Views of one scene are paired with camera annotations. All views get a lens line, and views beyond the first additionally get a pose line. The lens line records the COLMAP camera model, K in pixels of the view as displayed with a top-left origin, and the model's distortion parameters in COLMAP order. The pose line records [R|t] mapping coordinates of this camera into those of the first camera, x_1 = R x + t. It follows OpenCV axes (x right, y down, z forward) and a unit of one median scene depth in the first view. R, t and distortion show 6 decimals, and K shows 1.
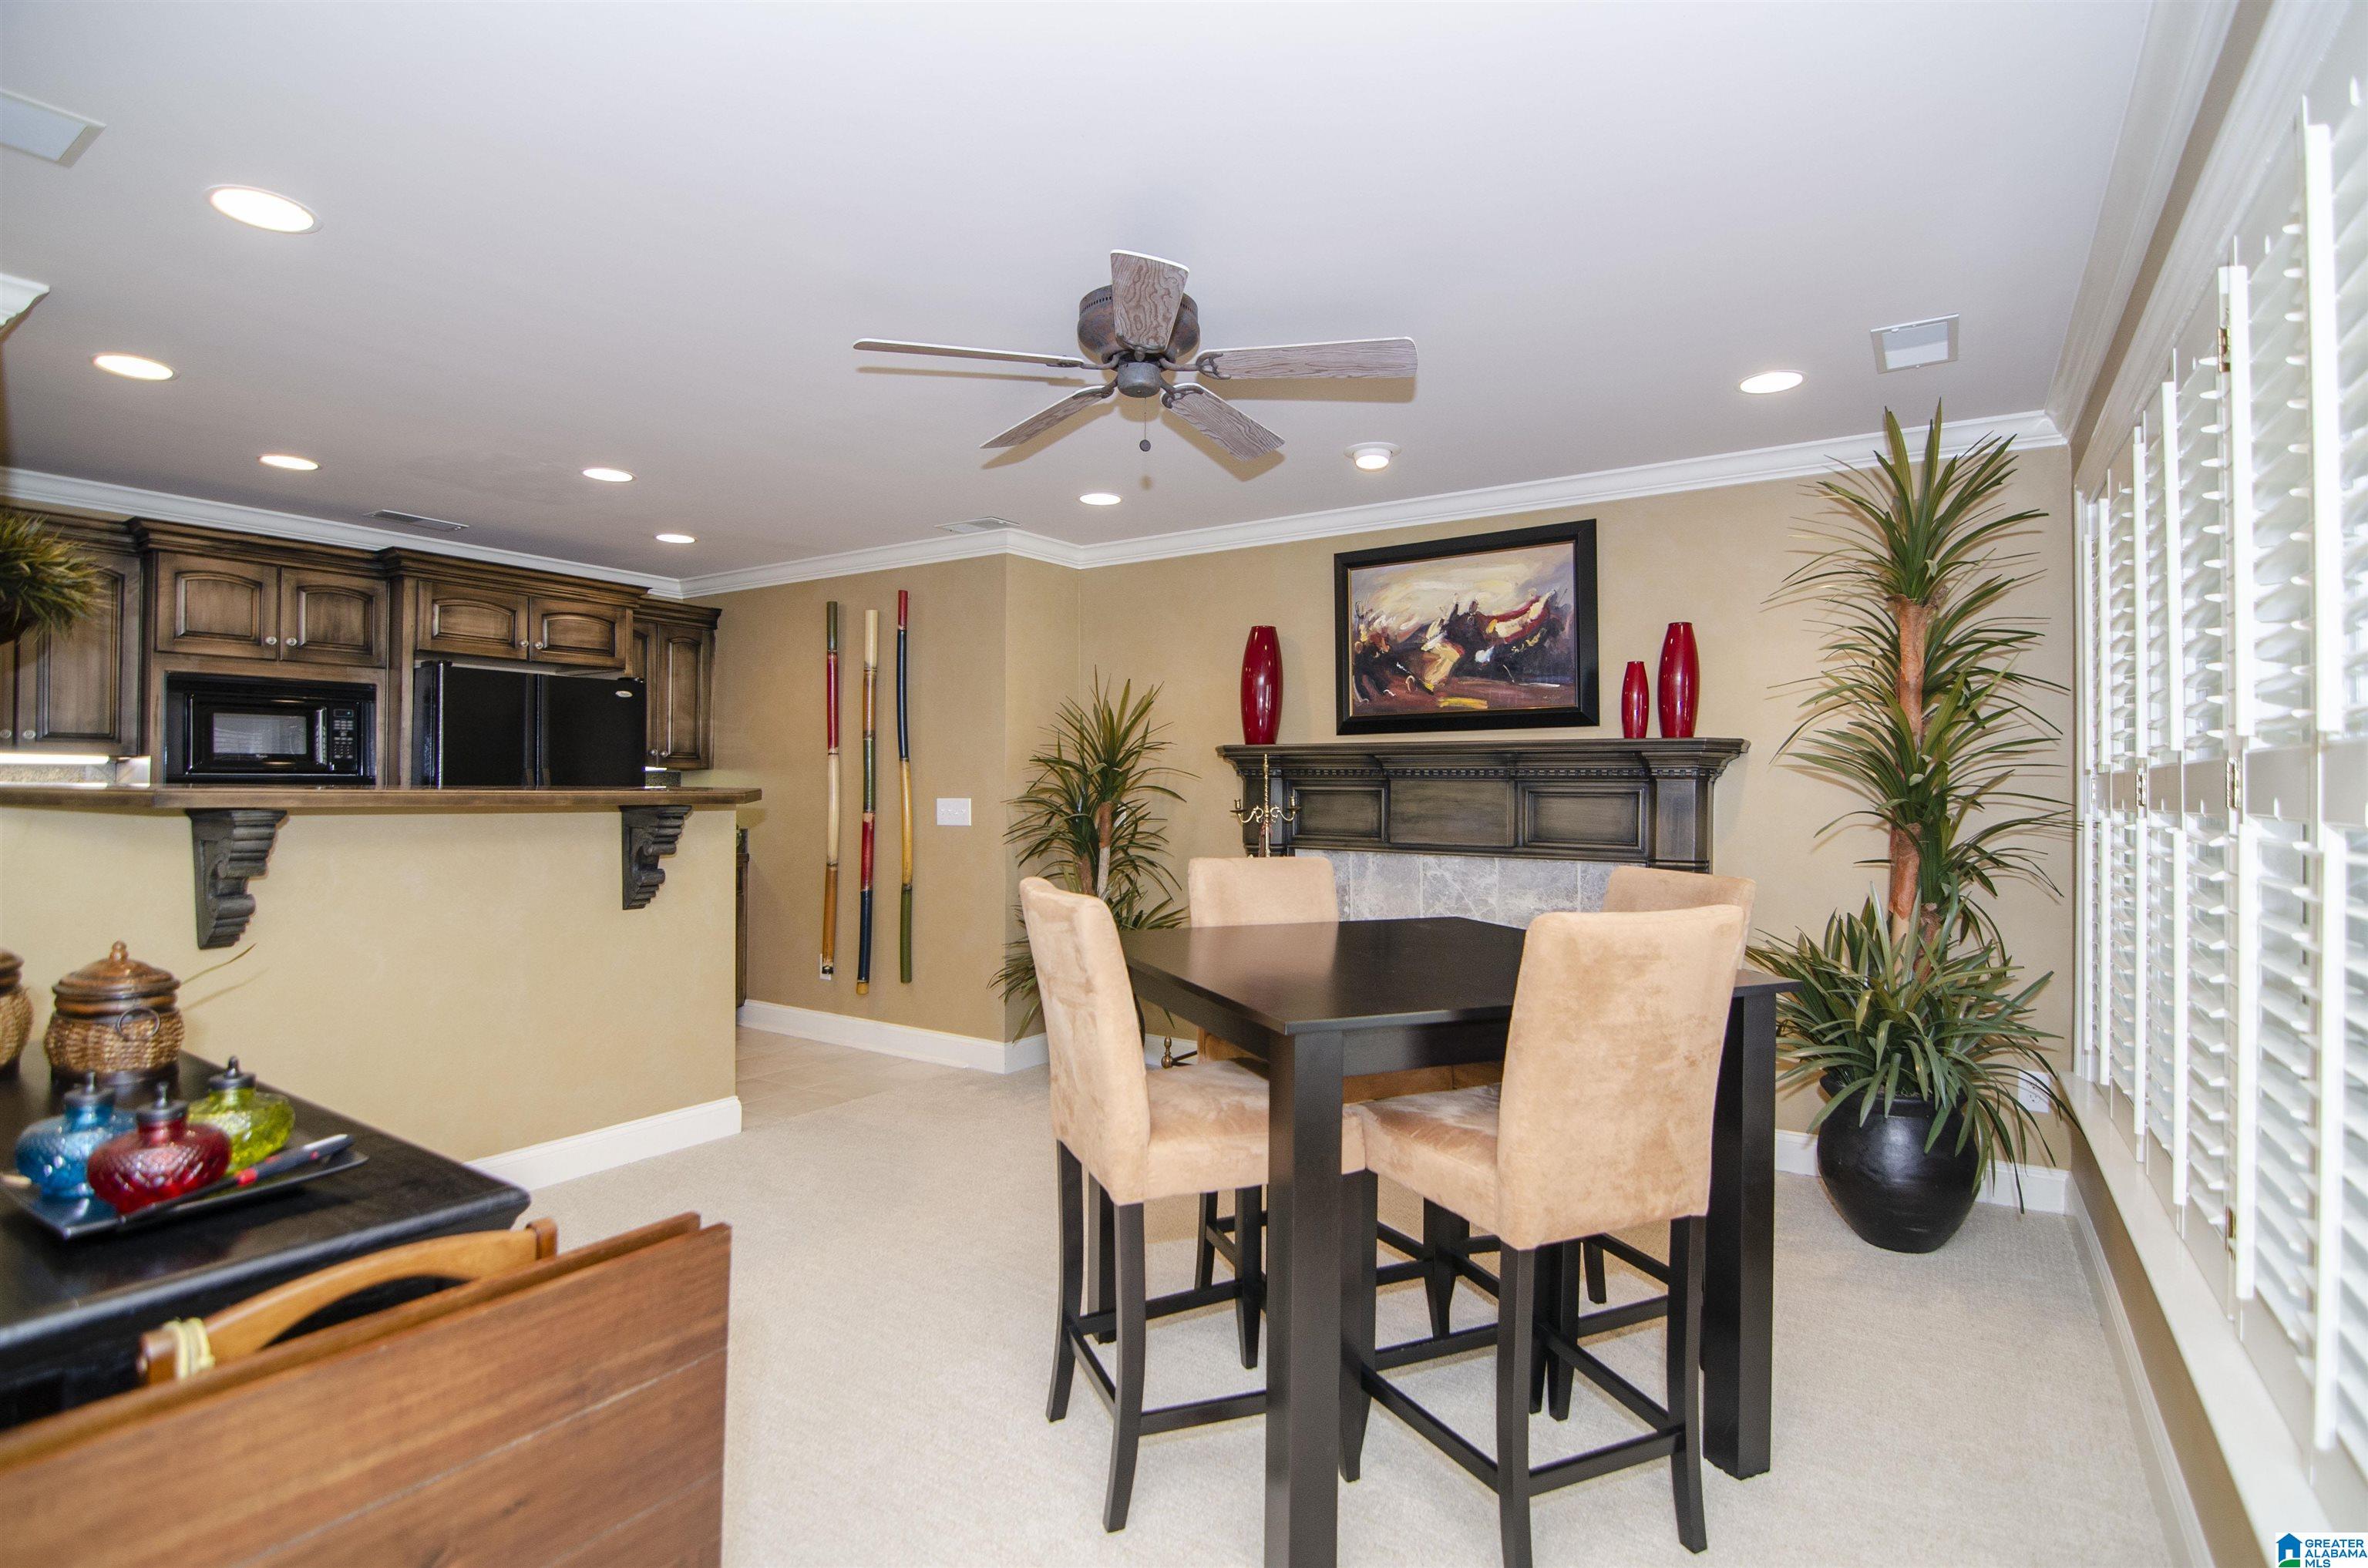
lens RADIAL K [[1150.8, 0, 1184.0], [0, 1150.8, 784.0], [0, 0, 1]] dist [0.000189, -0.000021]
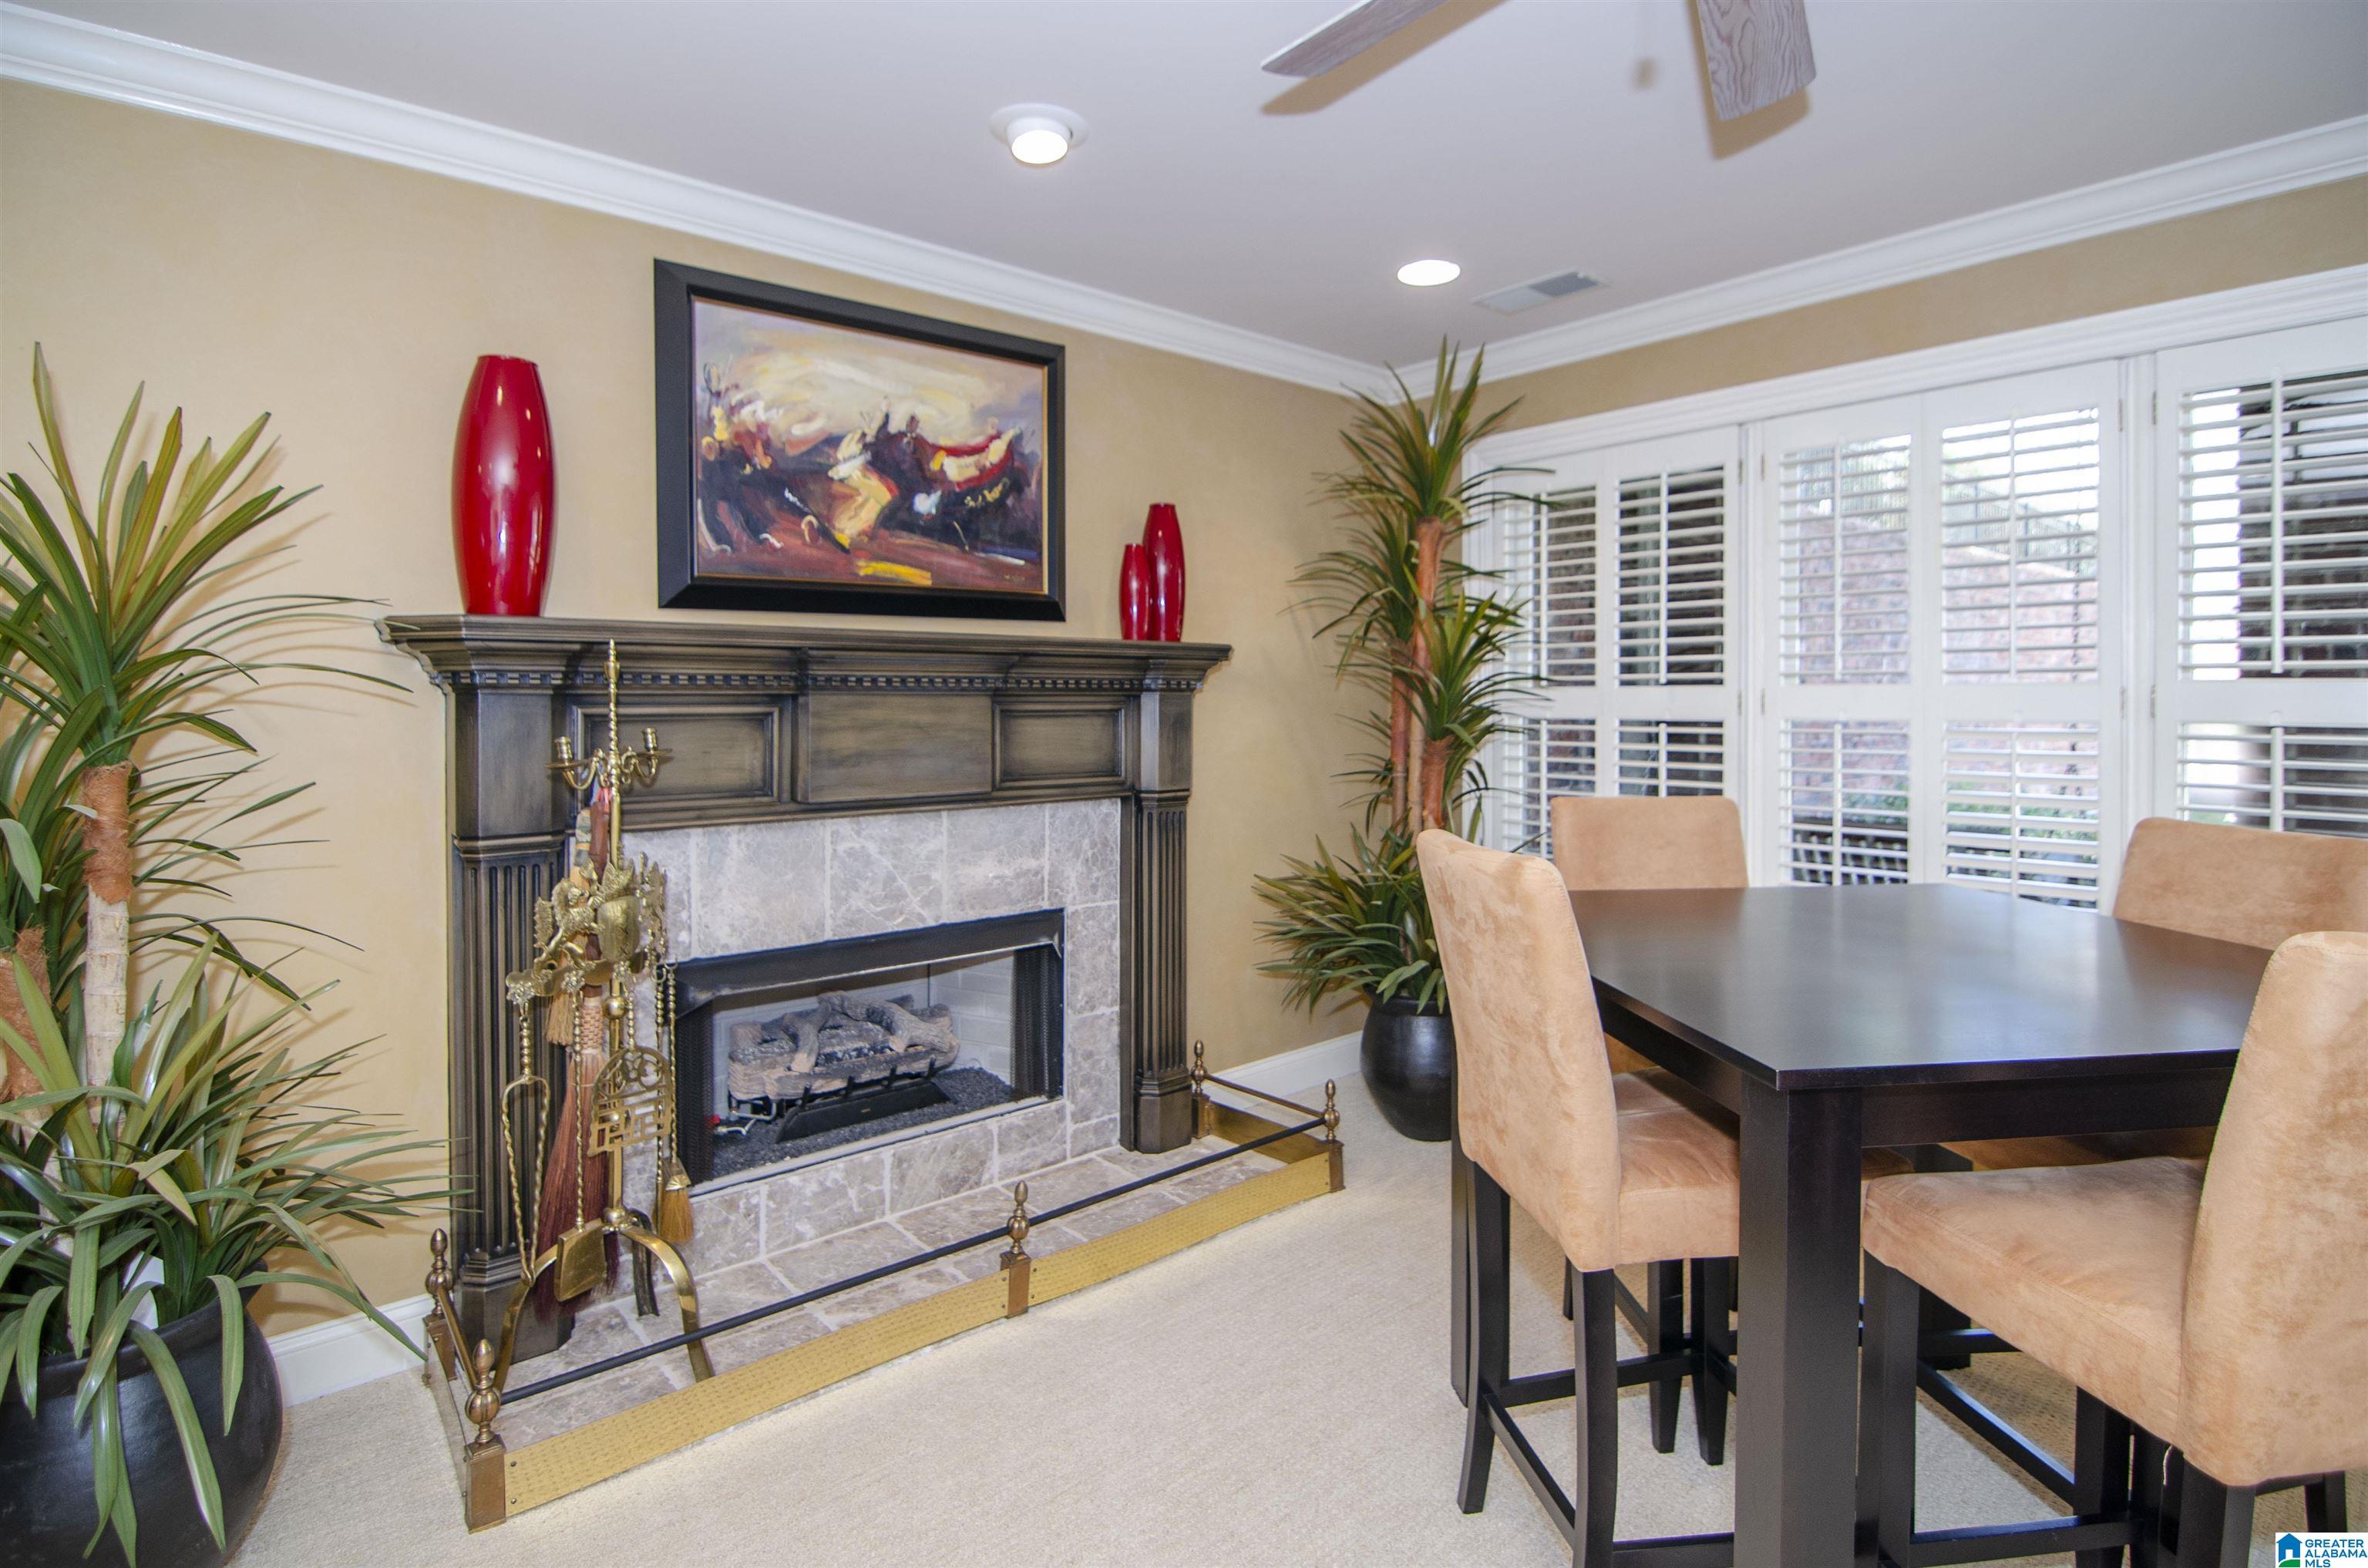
lens RADIAL K [[1092.1, 0, 1184.3], [0, 1092.1, 702.9], [0, 0, 1]] dist [-0.000679, -0.000119]
pose [[0.318333, -0.011554, 0.947908, -0.280333], [0.001234, 0.999930, 0.011773, -0.005302], [-0.947978, -0.002578, 0.318325, 0.660663]]
